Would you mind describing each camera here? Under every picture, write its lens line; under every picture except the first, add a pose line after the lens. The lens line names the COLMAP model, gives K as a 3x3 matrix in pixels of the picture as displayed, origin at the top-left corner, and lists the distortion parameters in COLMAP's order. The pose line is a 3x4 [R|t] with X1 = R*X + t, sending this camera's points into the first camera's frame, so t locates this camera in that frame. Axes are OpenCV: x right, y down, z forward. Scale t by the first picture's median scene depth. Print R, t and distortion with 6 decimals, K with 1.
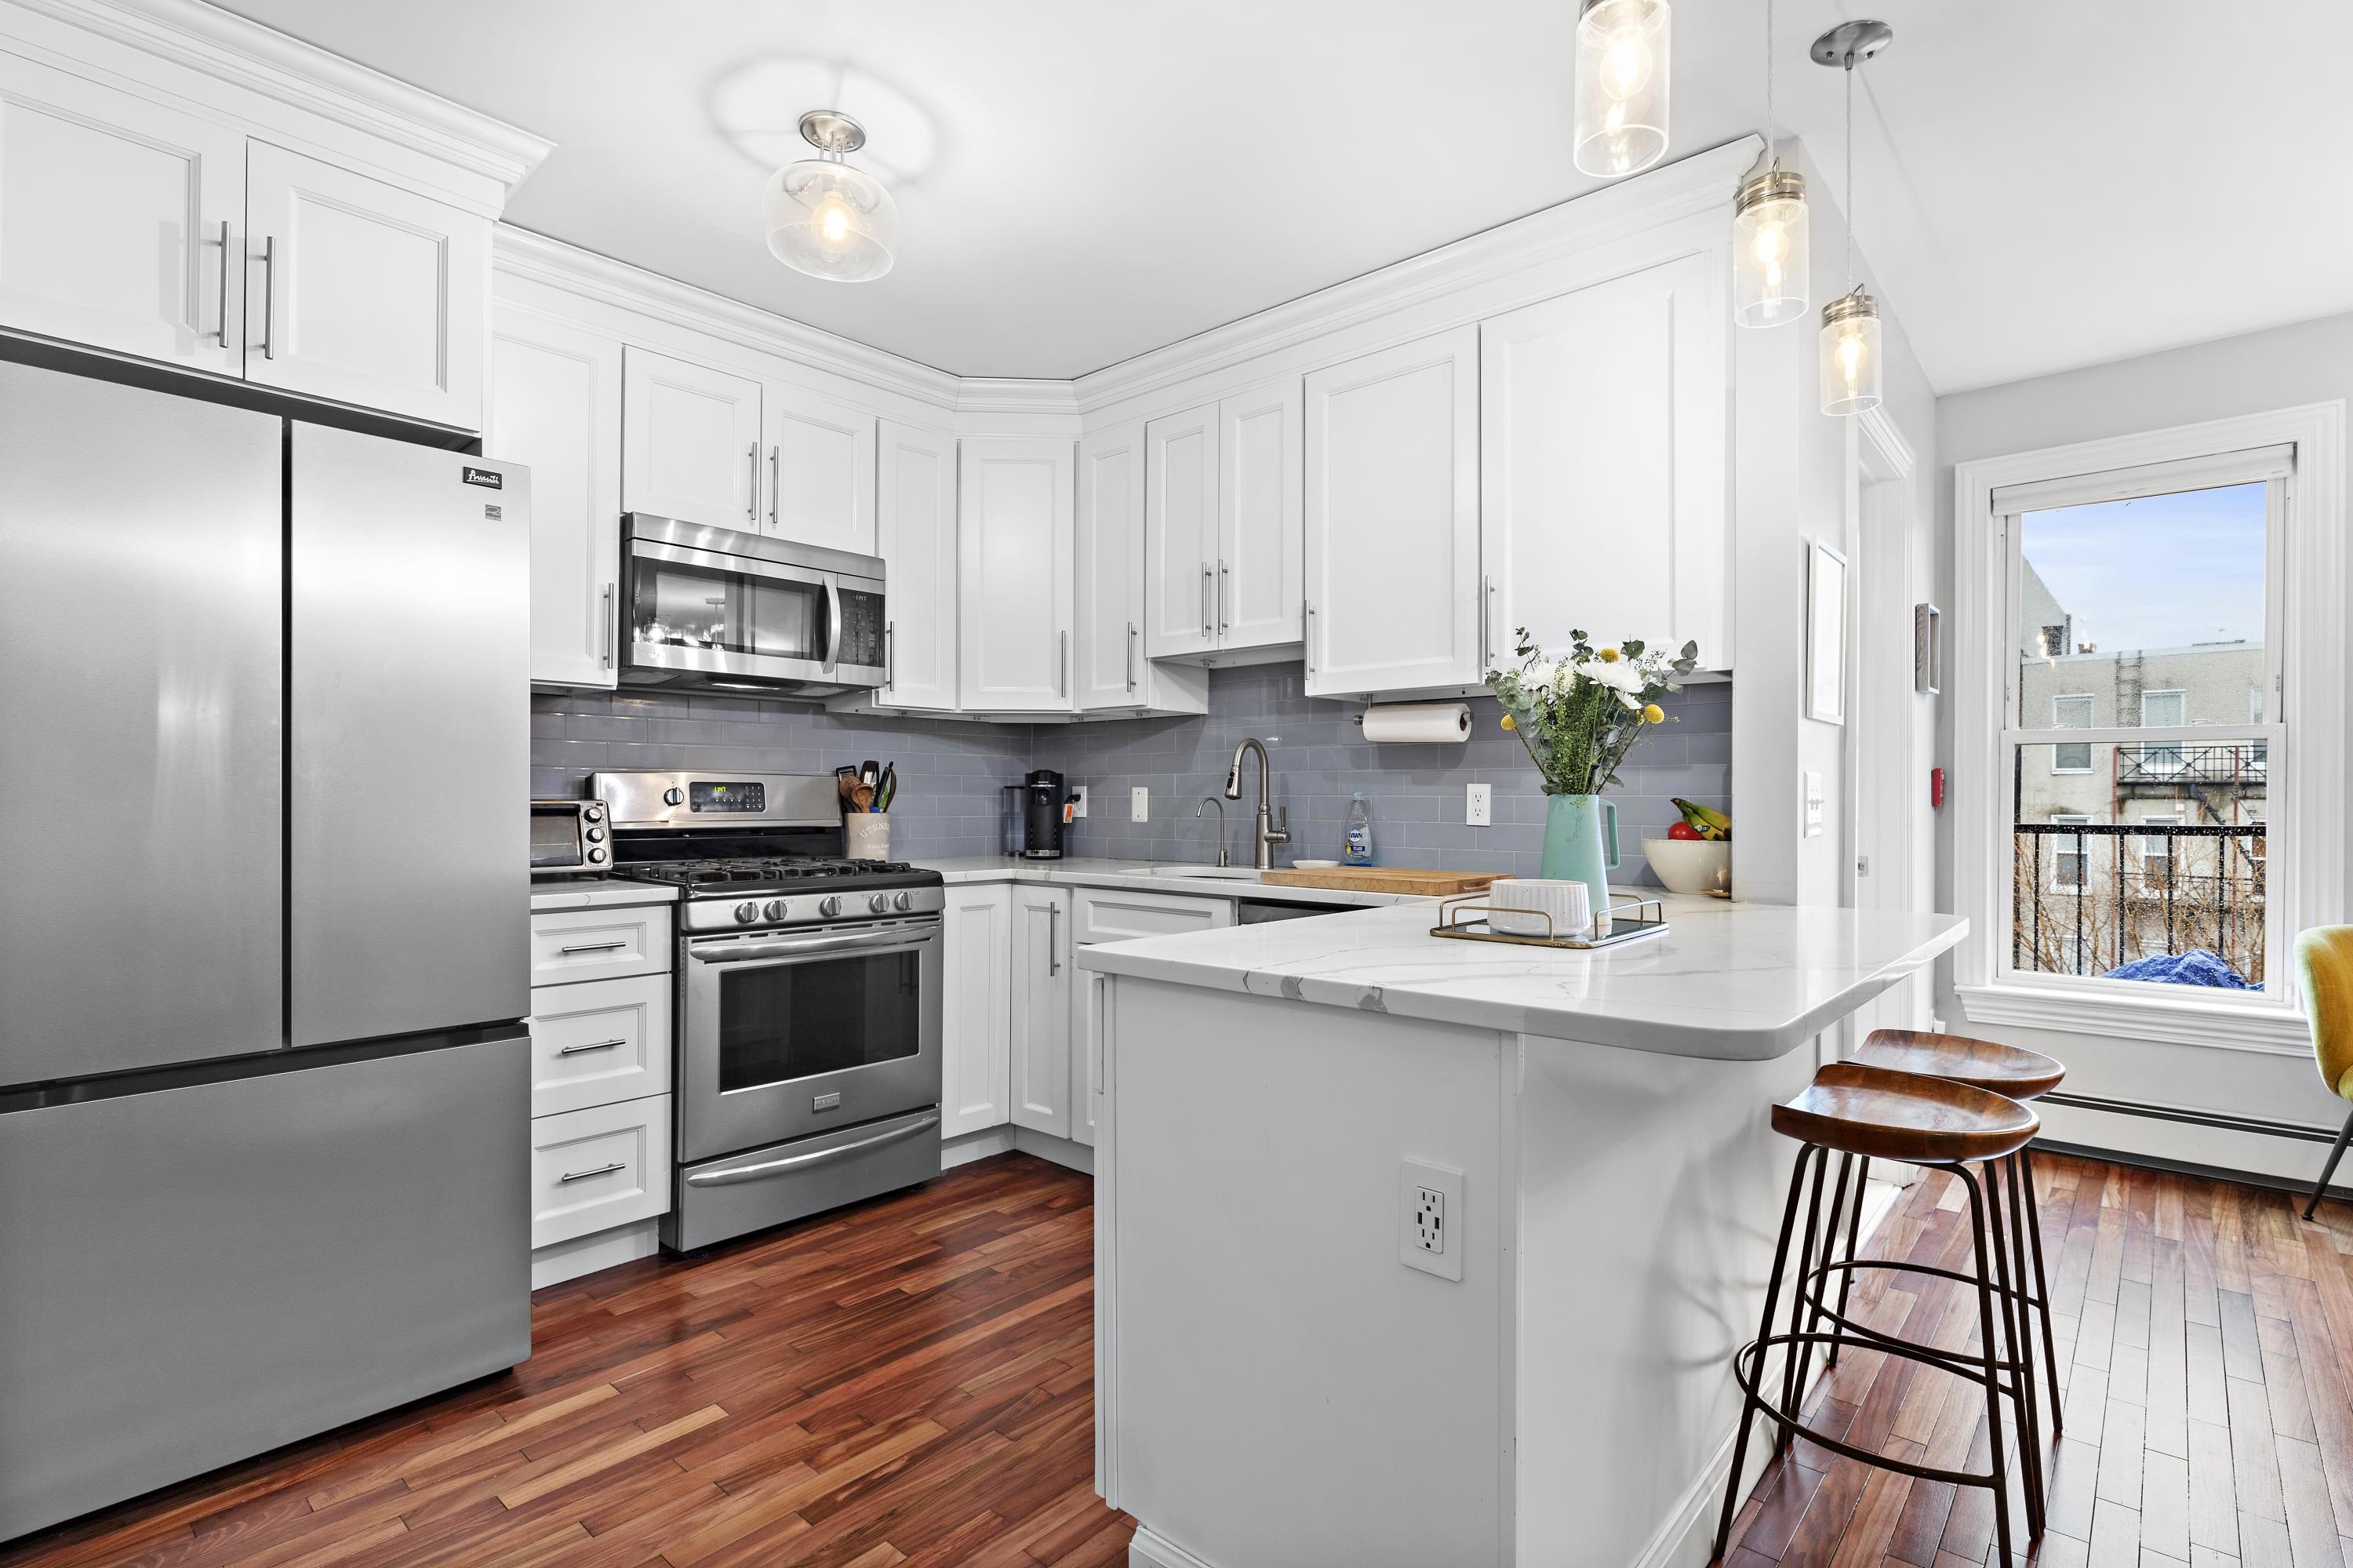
lens RADIAL K [[1115.7, 0, 1169.1], [0, 1115.7, 796.6], [0, 0, 1]] dist [-0.005520, 0.000459]
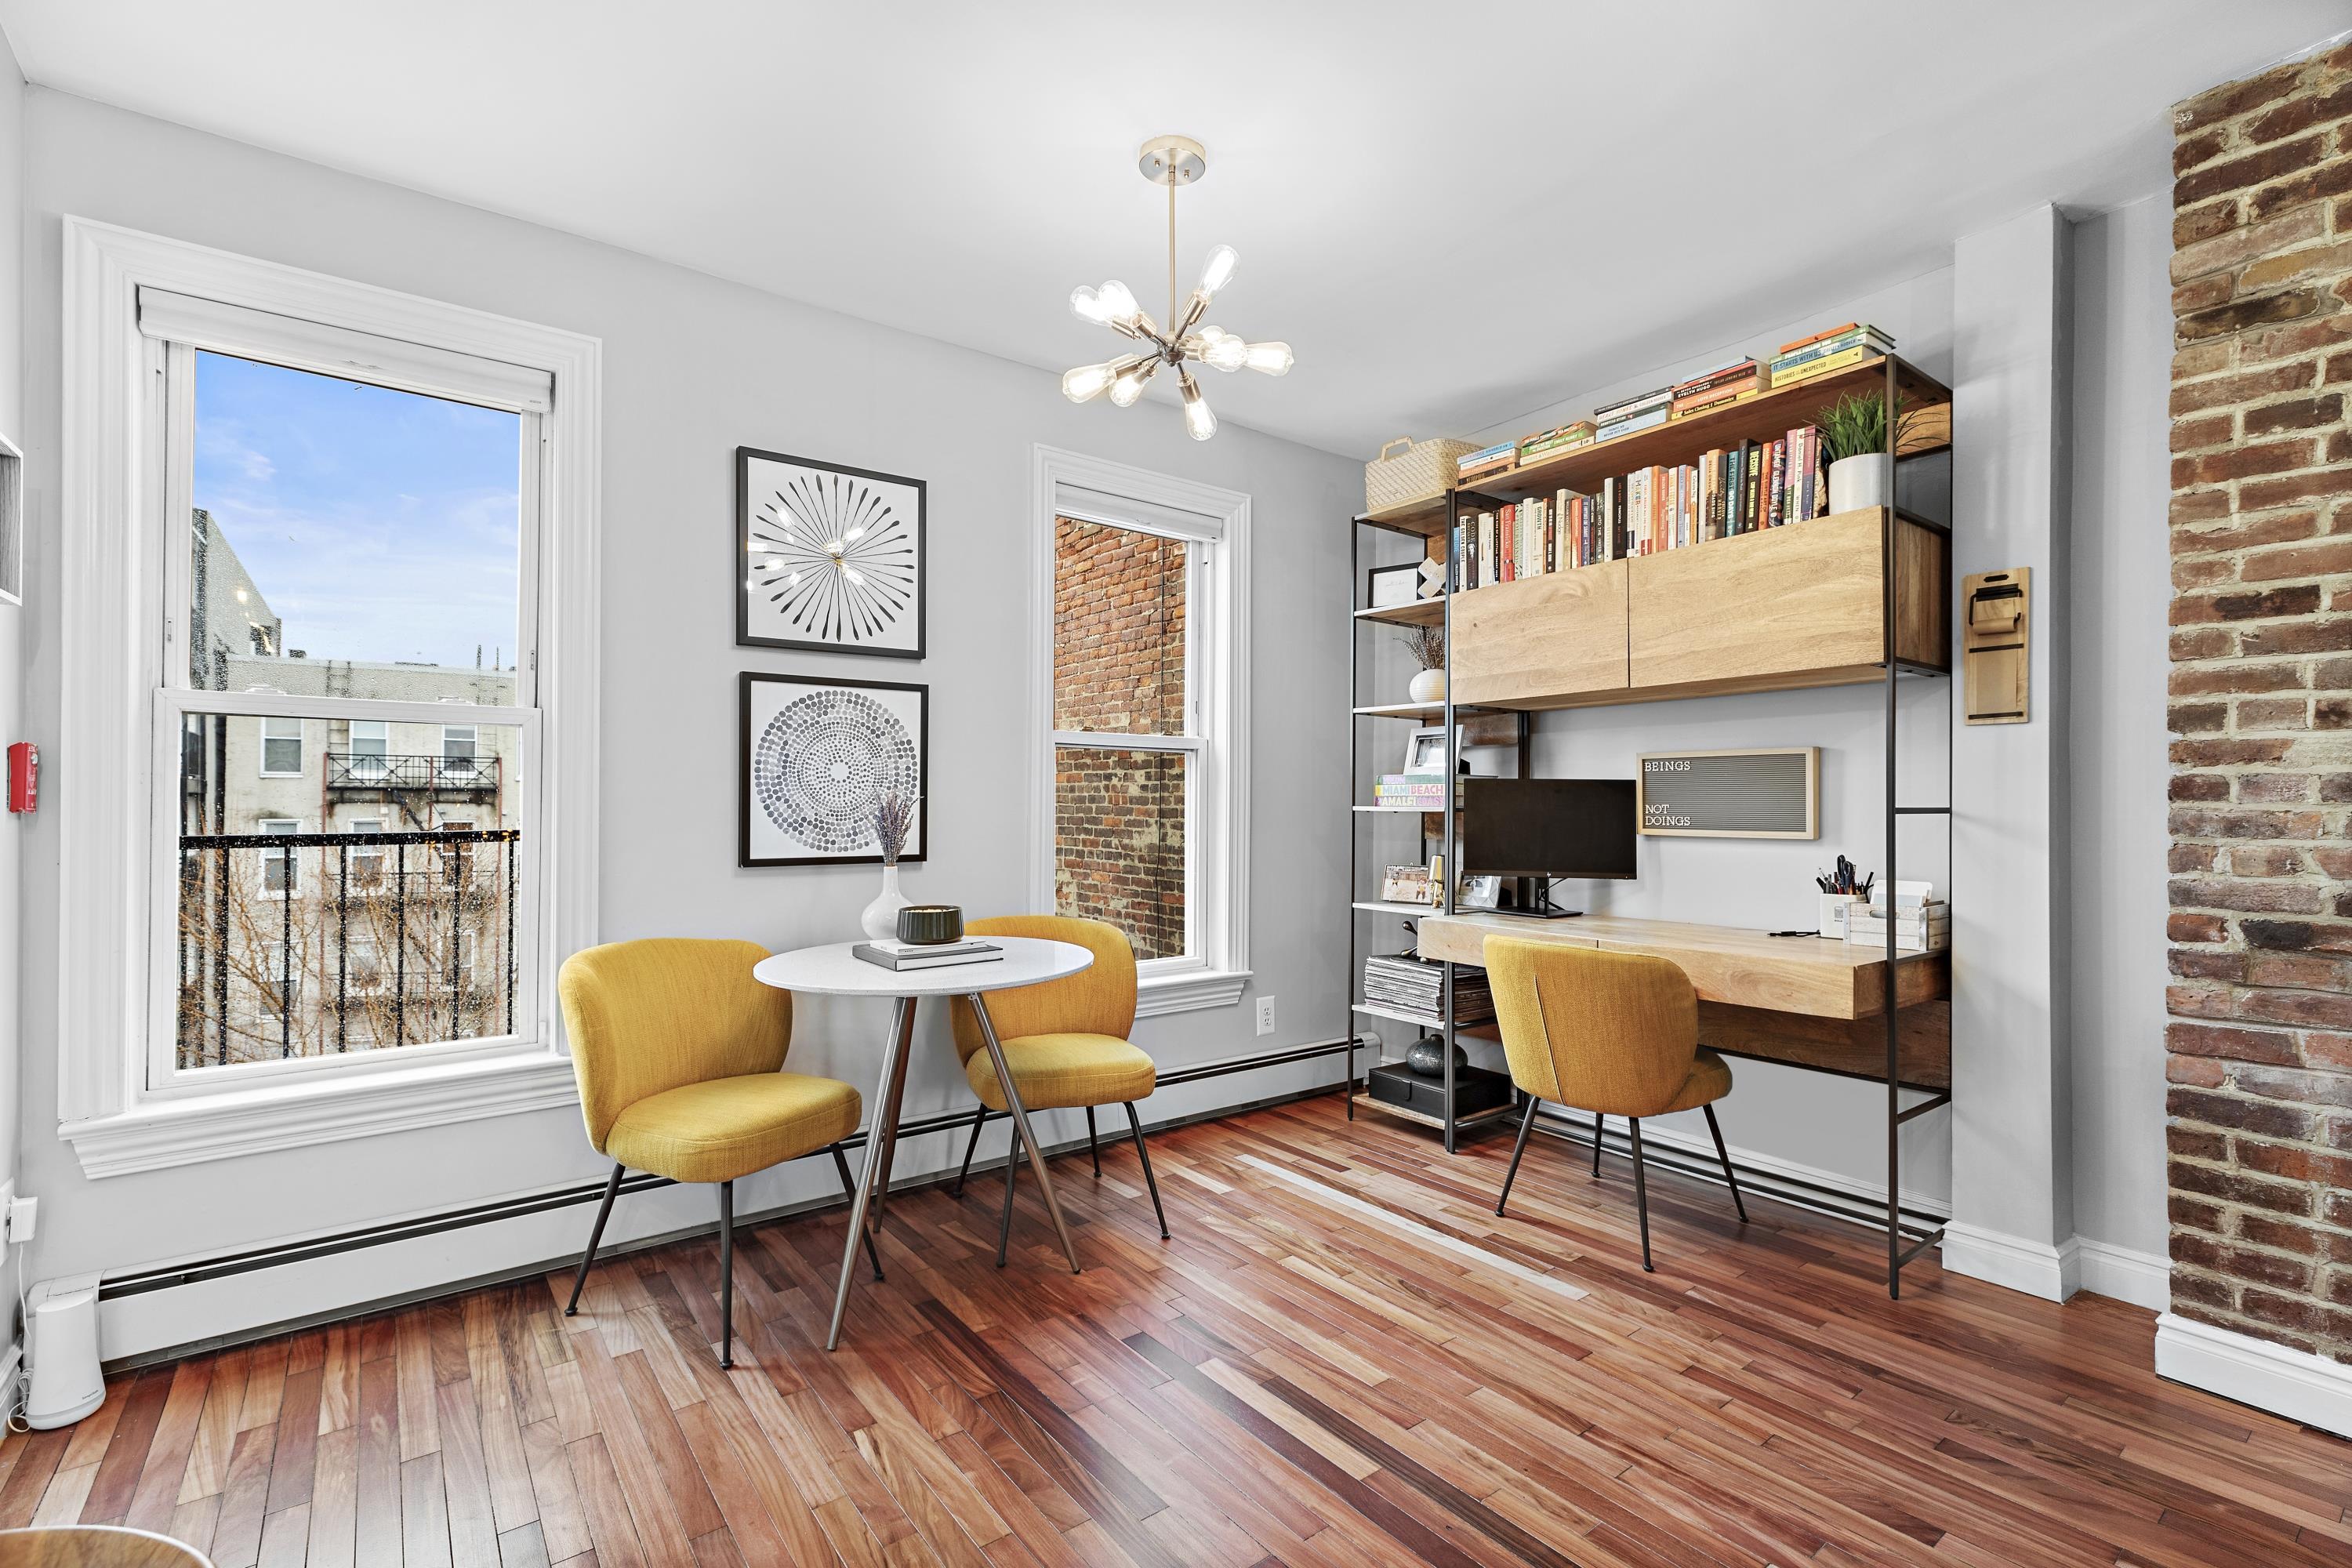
lens RADIAL K [[1055.5, 0, 1186.5], [0, 1055.5, 797.6], [0, 0, 1]] dist [0.005631, 0.000124]
pose [[0.181046, 0.003485, 0.983469, 0.091191], [-0.000216, 0.999994, -0.003504, 0.000893], [-0.983475, 0.000422, 0.181045, 0.110845]]
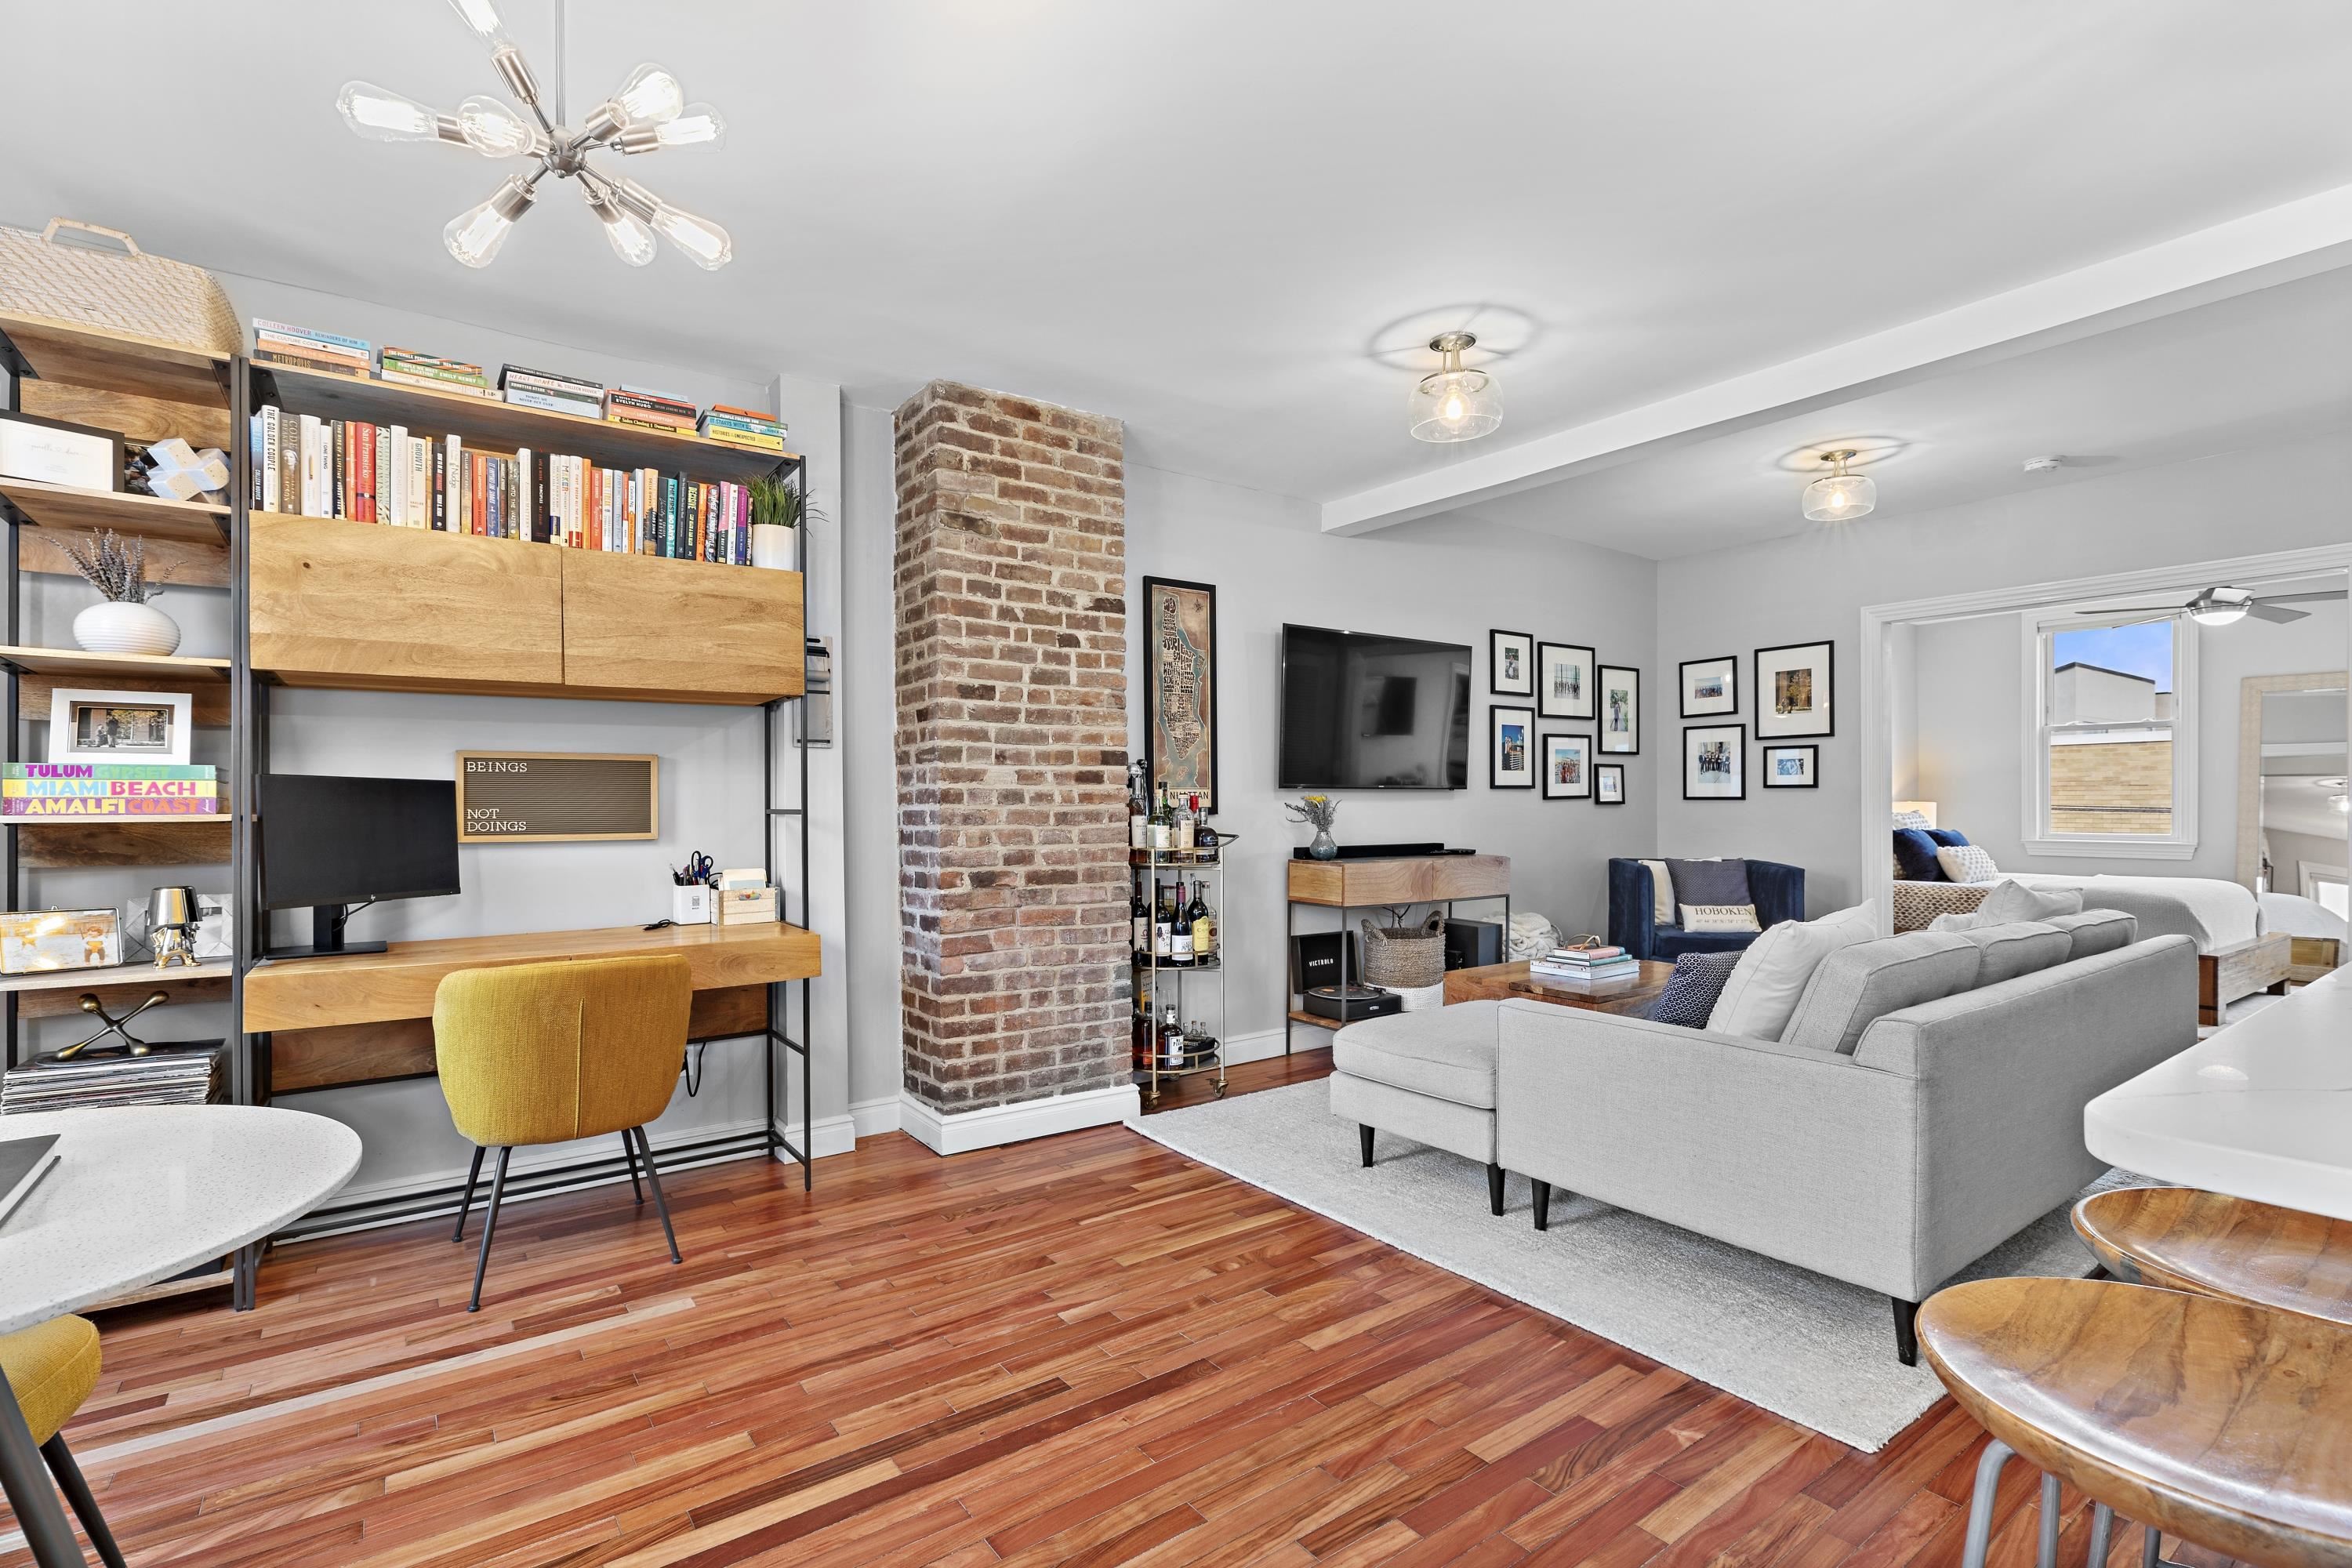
lens RADIAL K [[1055.5, 0, 1195.1], [0, 1055.5, 798.3], [0, 0, 1]] dist [0.005631, 0.000124]
pose [[-0.978449, 0.002860, 0.206467, 0.172620], [0.001939, 0.999987, -0.004666, 0.000721], [-0.206478, -0.004165, -0.978442, 0.258530]]
